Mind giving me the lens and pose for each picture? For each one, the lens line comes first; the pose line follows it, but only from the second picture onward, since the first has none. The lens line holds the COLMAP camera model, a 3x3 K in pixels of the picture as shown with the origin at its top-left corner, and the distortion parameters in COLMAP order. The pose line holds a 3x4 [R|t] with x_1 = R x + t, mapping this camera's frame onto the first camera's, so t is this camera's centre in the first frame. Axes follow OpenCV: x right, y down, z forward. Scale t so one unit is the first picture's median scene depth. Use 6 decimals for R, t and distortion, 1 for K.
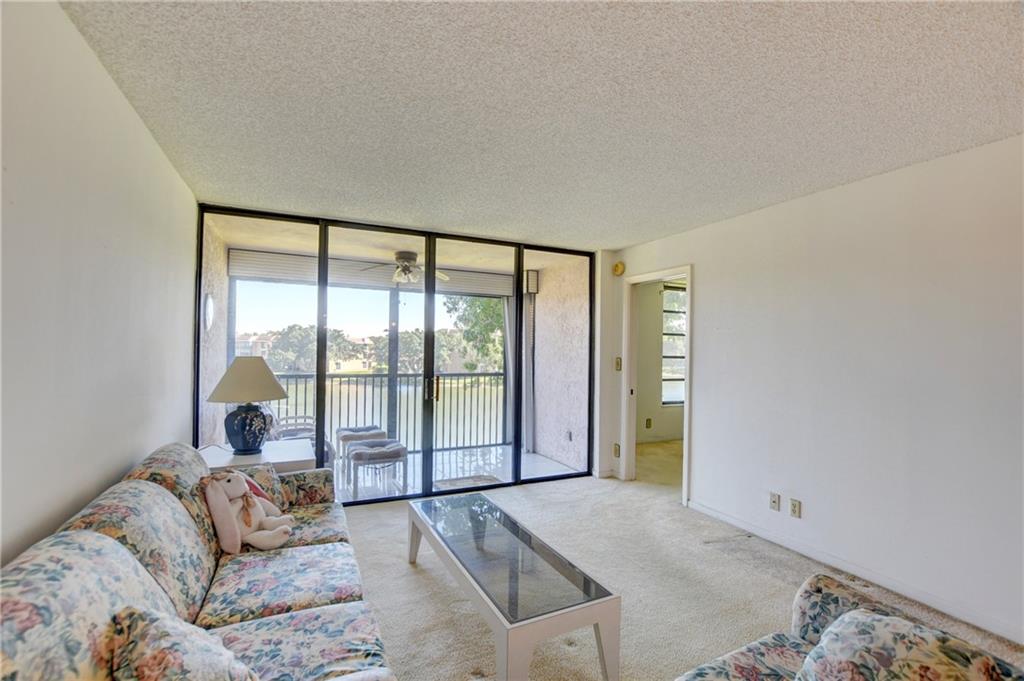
lens RADIAL K [[452.6, 0, 514.5], [0, 452.6, 343.2], [0, 0, 1]] dist [-0.018331, -0.000320]
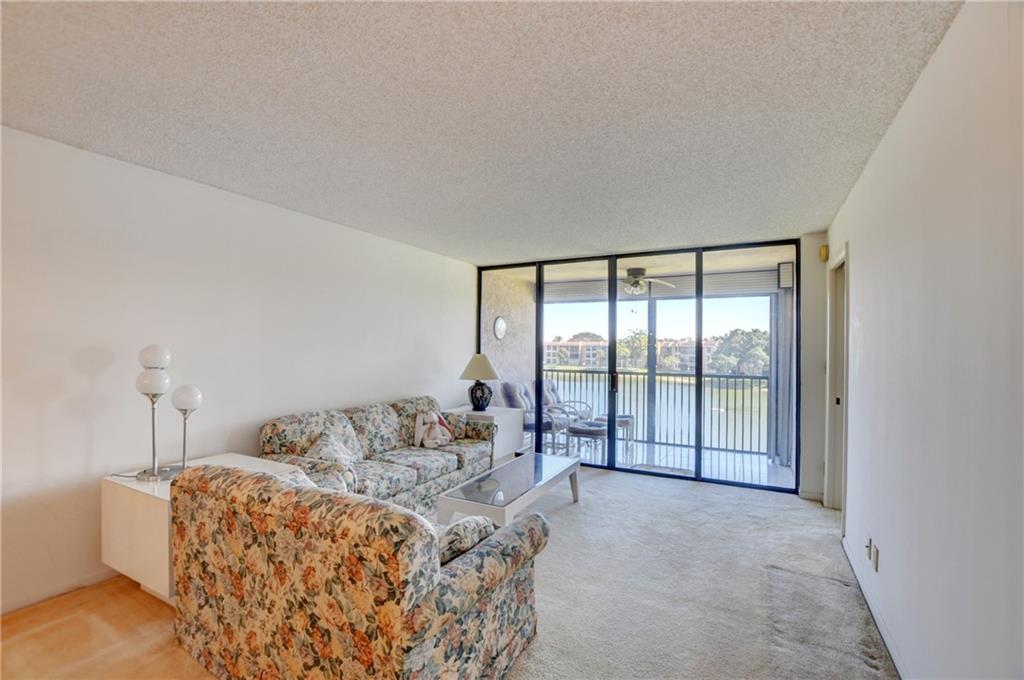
lens RADIAL K [[452.6, 0, 513.2], [0, 452.6, 344.4], [0, 0, 1]] dist [-0.018331, -0.000320]
pose [[0.592762, -0.015375, -0.805231, 0.588977], [0.008961, 0.999882, -0.012495, 0.010121], [0.805328, 0.000191, 0.592829, 0.047115]]
